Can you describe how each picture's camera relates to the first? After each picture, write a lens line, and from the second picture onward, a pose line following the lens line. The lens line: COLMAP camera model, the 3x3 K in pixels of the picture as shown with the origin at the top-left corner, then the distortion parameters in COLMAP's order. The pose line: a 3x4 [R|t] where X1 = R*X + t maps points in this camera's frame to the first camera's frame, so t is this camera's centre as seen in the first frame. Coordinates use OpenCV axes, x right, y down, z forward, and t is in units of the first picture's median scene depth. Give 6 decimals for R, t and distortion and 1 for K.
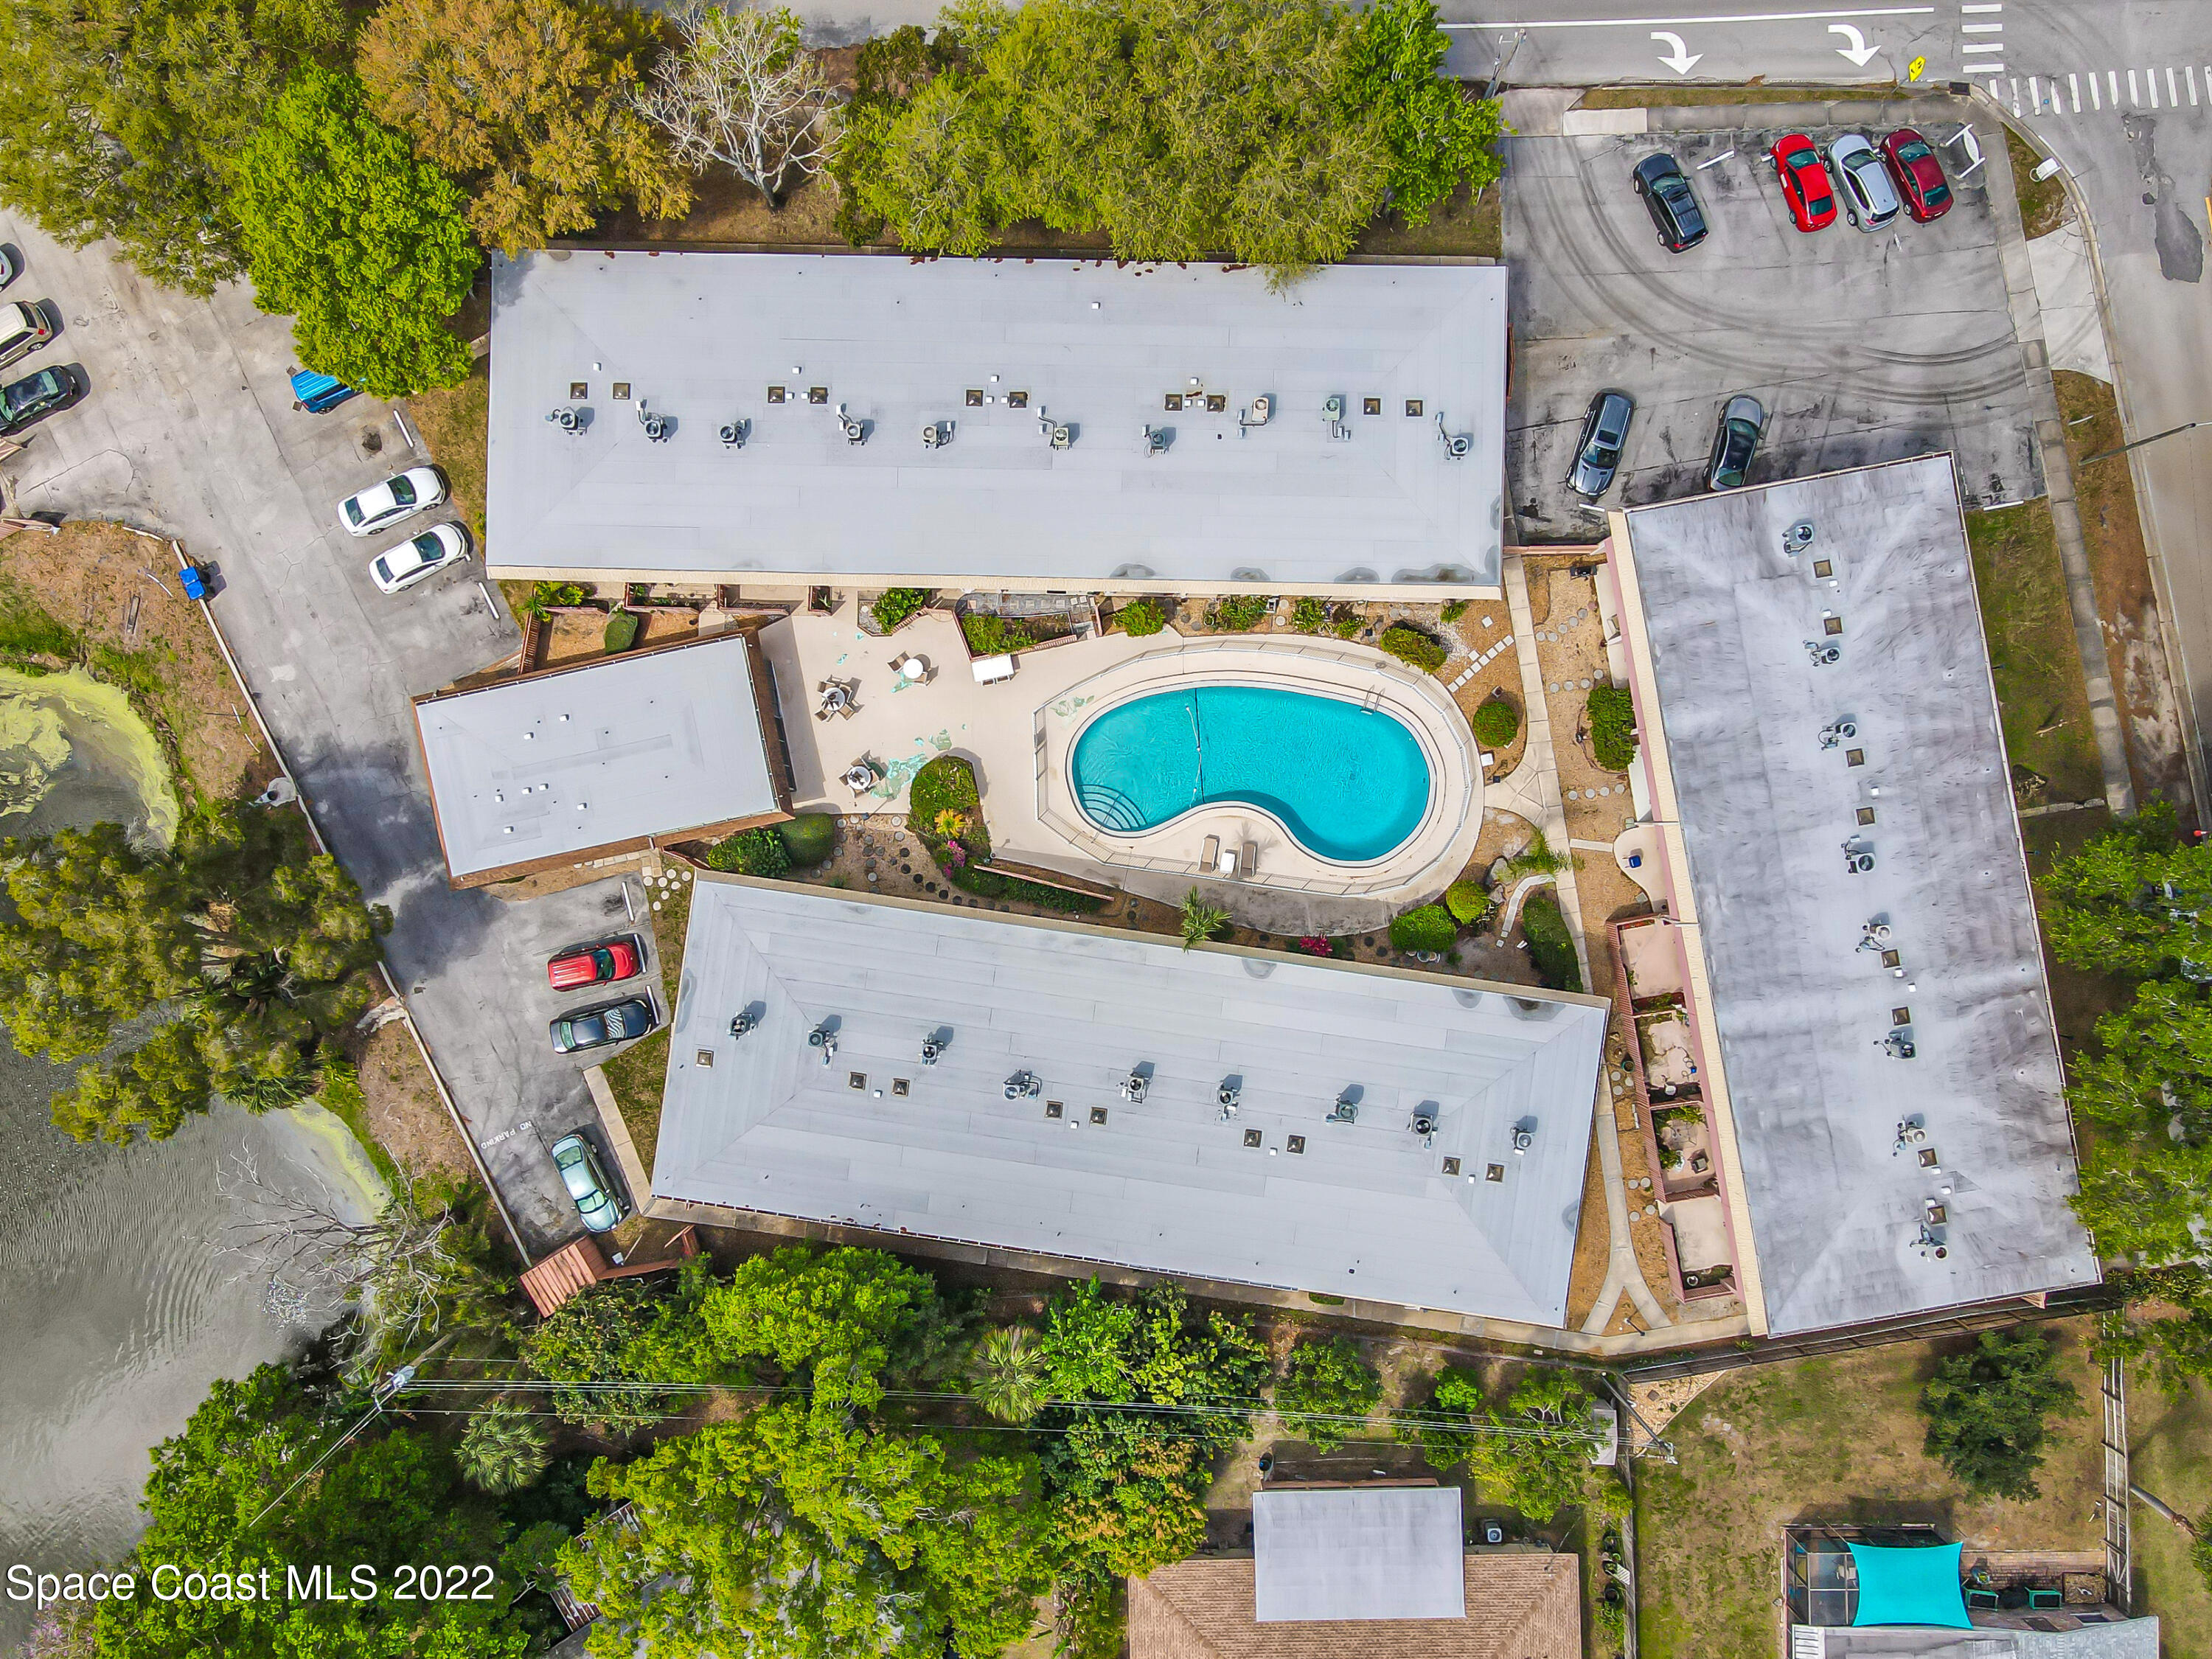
lens RADIAL K [[1603.2, 0, 1102.7], [0, 1603.2, 815.8], [0, 0, 1]] dist [0.003829, 0.012563]
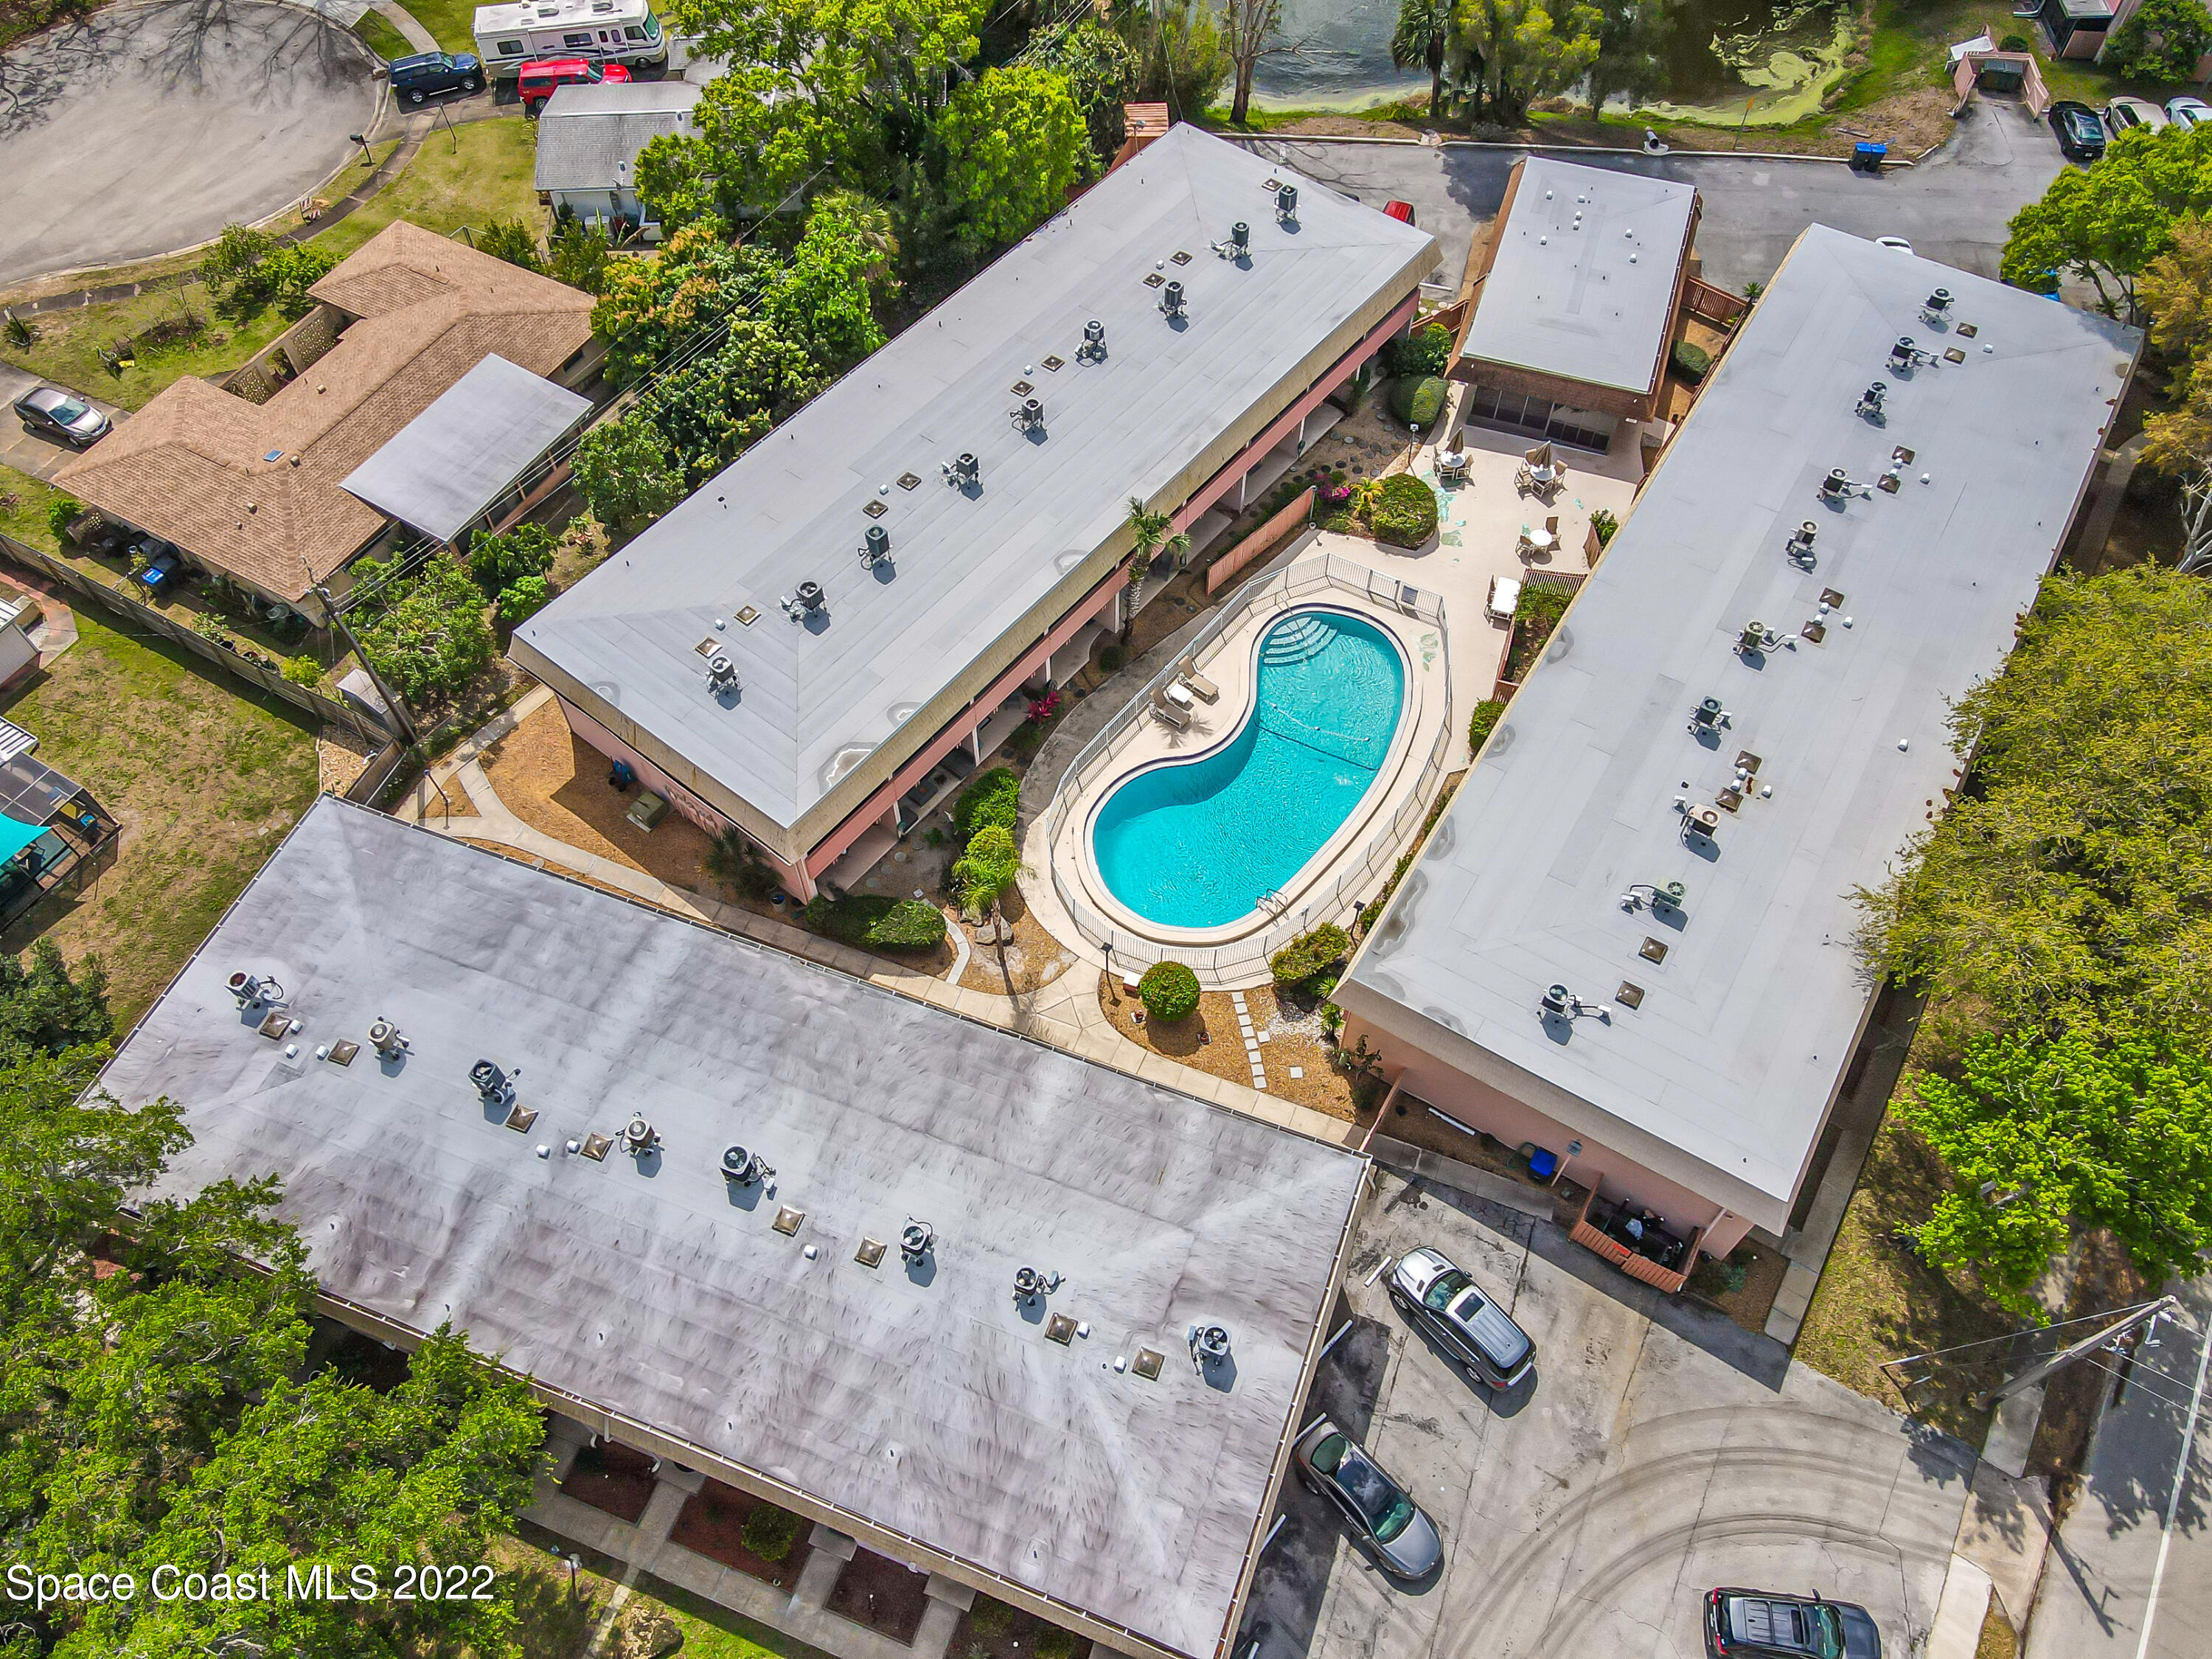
lens RADIAL K [[1603.2, 0, 1102.7], [0, 1603.2, 815.8], [0, 0, 1]] dist [0.003829, 0.012563]
pose [[-0.509655, 0.729907, -0.455509, 0.530200], [-0.860082, -0.418311, 0.292019, -0.209069], [0.022602, 0.540604, 0.840974, 0.329187]]
